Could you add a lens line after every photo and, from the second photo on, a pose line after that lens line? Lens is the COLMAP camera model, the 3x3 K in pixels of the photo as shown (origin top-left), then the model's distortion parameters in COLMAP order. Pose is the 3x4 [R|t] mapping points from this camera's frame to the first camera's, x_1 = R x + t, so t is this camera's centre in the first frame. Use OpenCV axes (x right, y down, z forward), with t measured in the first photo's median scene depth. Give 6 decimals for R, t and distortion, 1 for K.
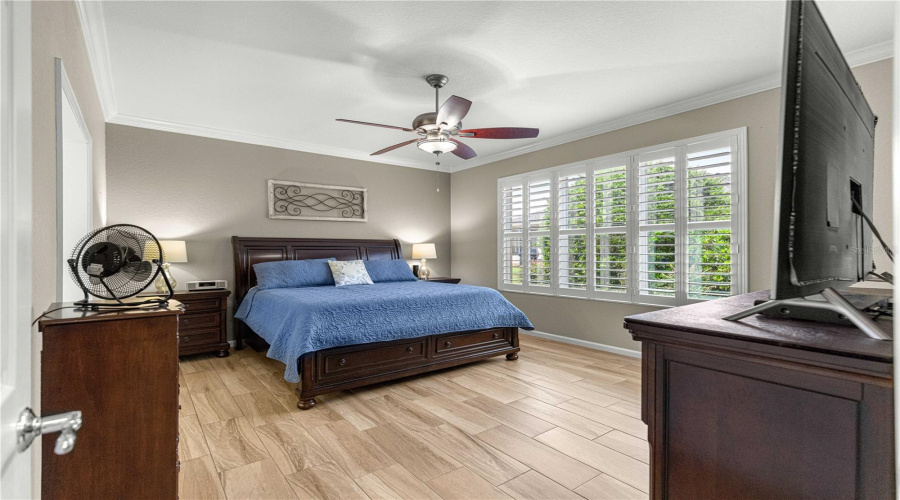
lens RADIAL K [[403.1, 0, 450.1], [0, 403.1, 255.9], [0, 0, 1]] dist [-0.017182, 0.004324]
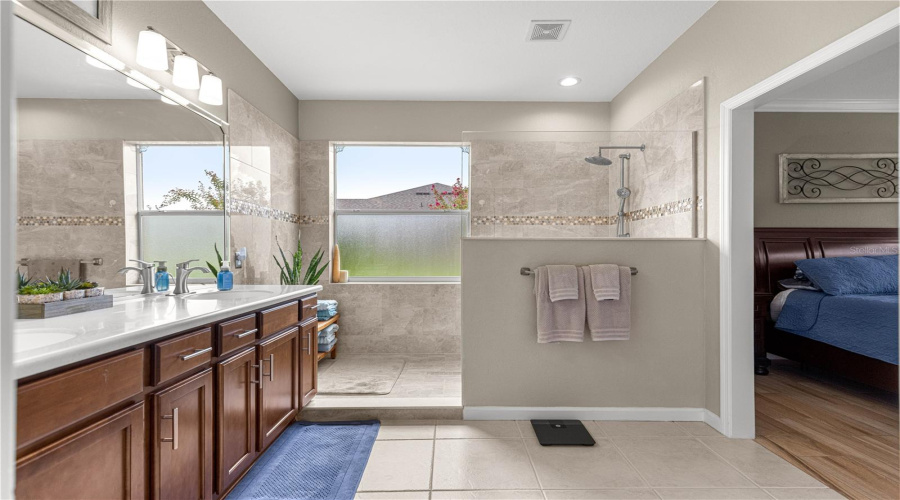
lens RADIAL K [[403.1, 0, 450.1], [0, 403.1, 255.9], [0, 0, 1]] dist [-0.017182, 0.004324]
pose [[0.790962, 0.007288, -0.611822, -0.468311], [-0.007363, 0.999970, 0.002392, 0.012334], [0.611821, 0.002613, 0.790992, -0.015036]]
